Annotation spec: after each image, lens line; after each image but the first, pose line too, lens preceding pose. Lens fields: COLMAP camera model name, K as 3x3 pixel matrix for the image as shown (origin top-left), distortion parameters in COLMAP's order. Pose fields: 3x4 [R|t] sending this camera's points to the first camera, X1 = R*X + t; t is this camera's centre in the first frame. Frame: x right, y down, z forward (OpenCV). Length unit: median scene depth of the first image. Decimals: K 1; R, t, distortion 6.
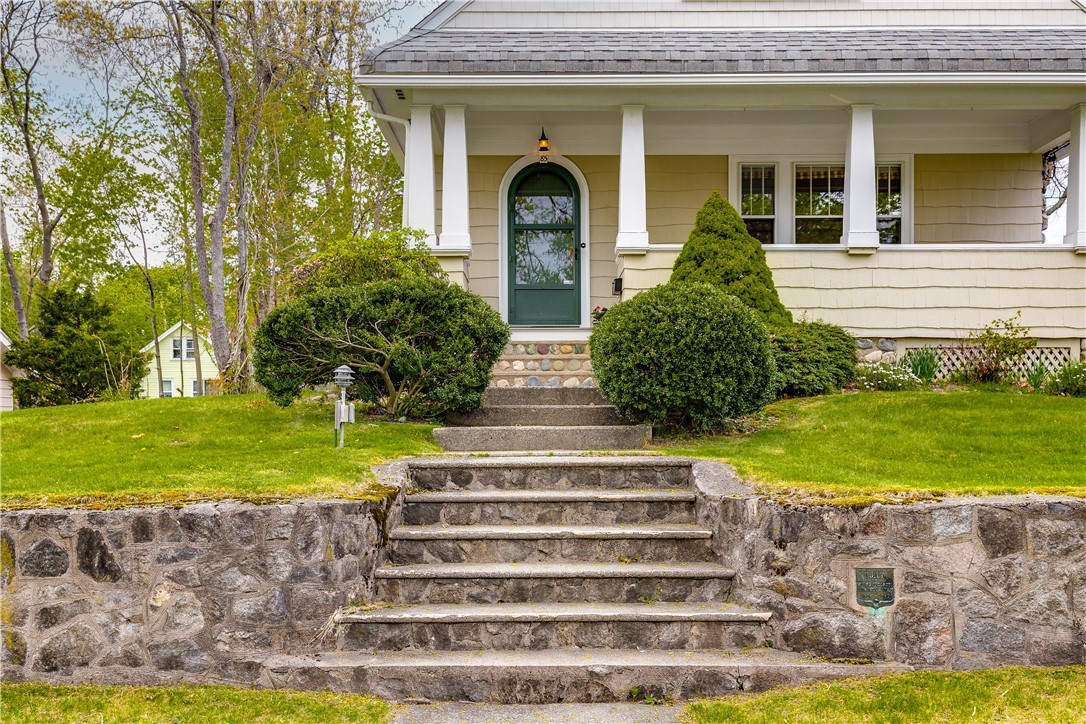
lens RADIAL K [[1113.0, 0, 541.4], [0, 1113.0, 425.2], [0, 0, 1]] dist [0.081362, -0.185935]
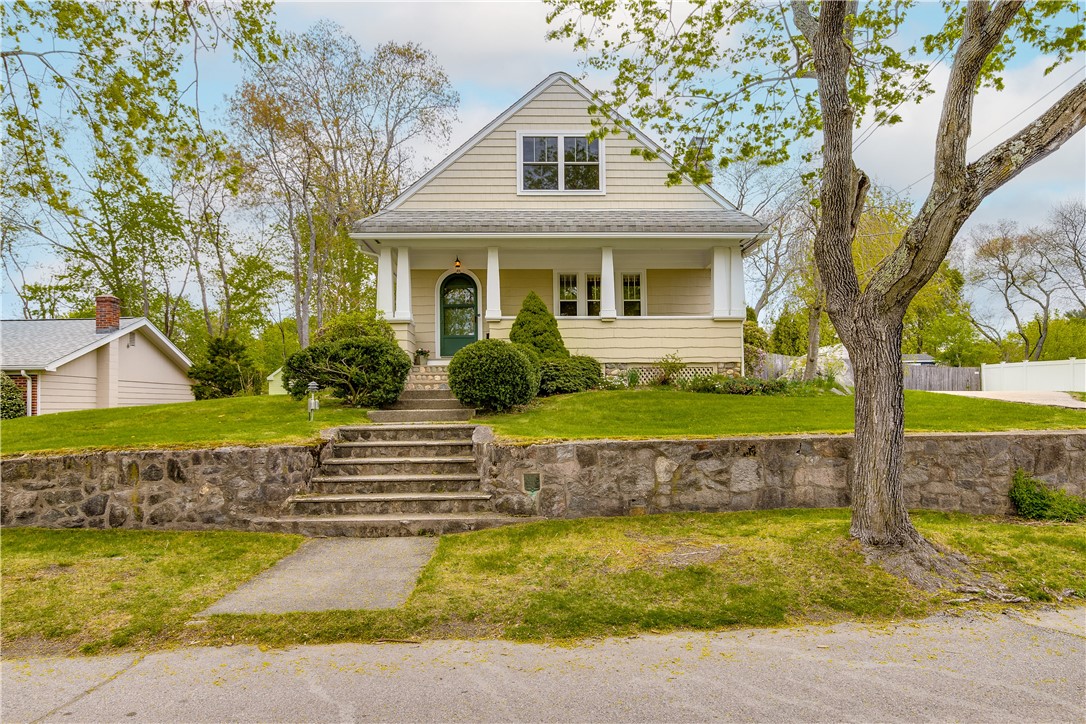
lens RADIAL K [[640.6, 0, 545.8], [0, 640.6, 378.9], [0, 0, 1]] dist [-0.028728, -0.000647]
pose [[0.999281, -0.007494, 0.037177, 0.273971], [0.009088, 0.999038, -0.042900, -0.004603], [-0.036819, 0.043207, 0.998387, -0.264948]]
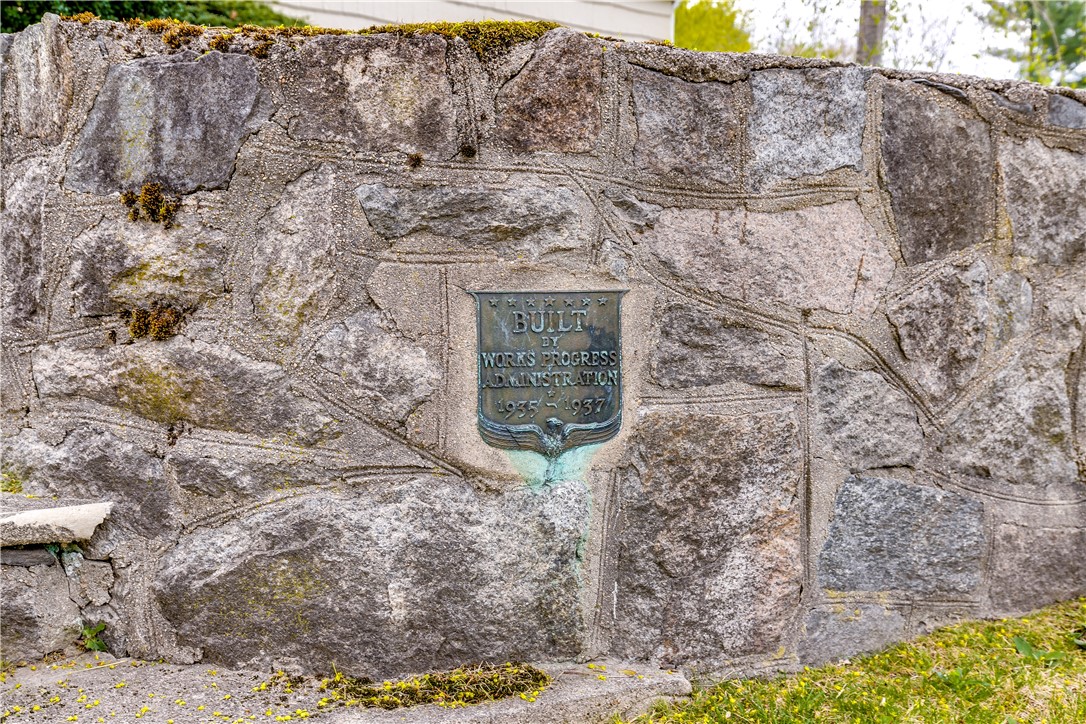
lens RADIAL K [[999.1, 0, 543.0], [0, 999.1, 362.0], [0, 0, 1]] dist [0.065720, -0.004621]
pose [[0.870864, -0.002987, 0.491515, 0.185224], [-0.021179, 0.998825, 0.043594, 0.130775], [-0.491068, -0.048374, 0.869777, 0.795012]]
